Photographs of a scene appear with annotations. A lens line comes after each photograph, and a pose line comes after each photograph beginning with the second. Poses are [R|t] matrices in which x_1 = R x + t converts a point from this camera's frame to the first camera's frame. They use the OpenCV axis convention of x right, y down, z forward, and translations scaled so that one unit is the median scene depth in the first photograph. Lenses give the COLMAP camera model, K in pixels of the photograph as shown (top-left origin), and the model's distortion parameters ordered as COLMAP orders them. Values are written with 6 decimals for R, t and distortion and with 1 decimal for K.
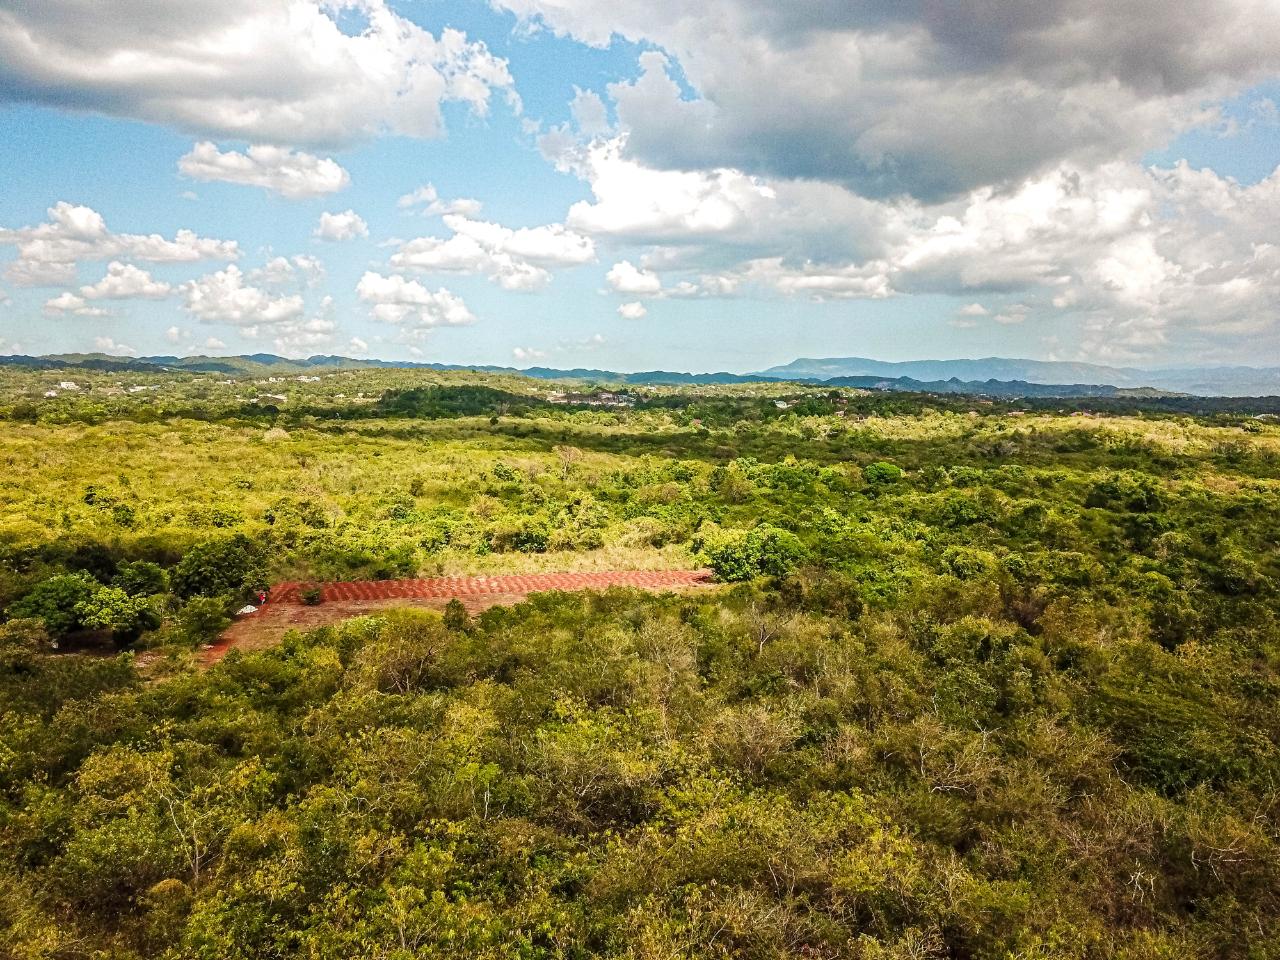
lens RADIAL K [[967.7, 0, 650.7], [0, 967.7, 489.9], [0, 0, 1]] dist [0.010177, -0.010333]
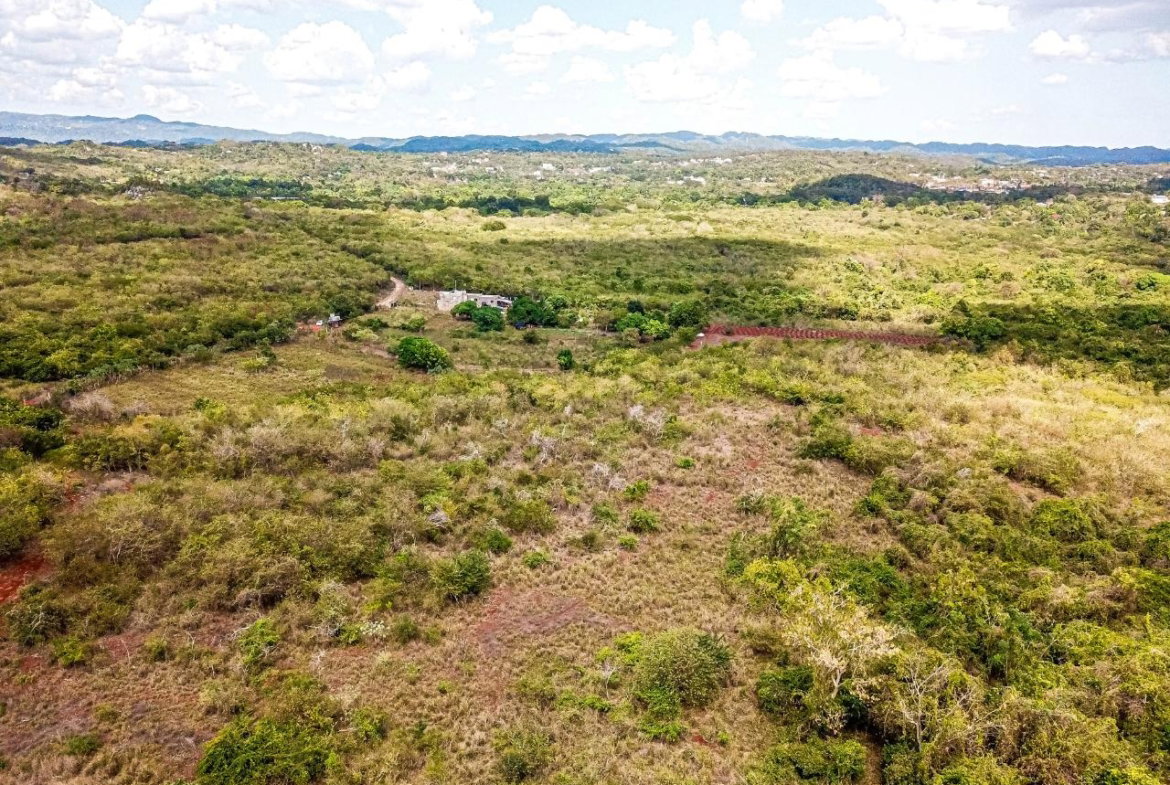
lens RADIAL K [[888.1, 0, 589.0], [0, 888.1, 412.8], [0, 0, 1]] dist [0.006372, -0.004893]
pose [[0.888188, 0.128219, -0.441228, 0.186724], [-0.049721, 0.981458, 0.185118, -0.043572], [0.456783, -0.142481, 0.878094, -0.630535]]
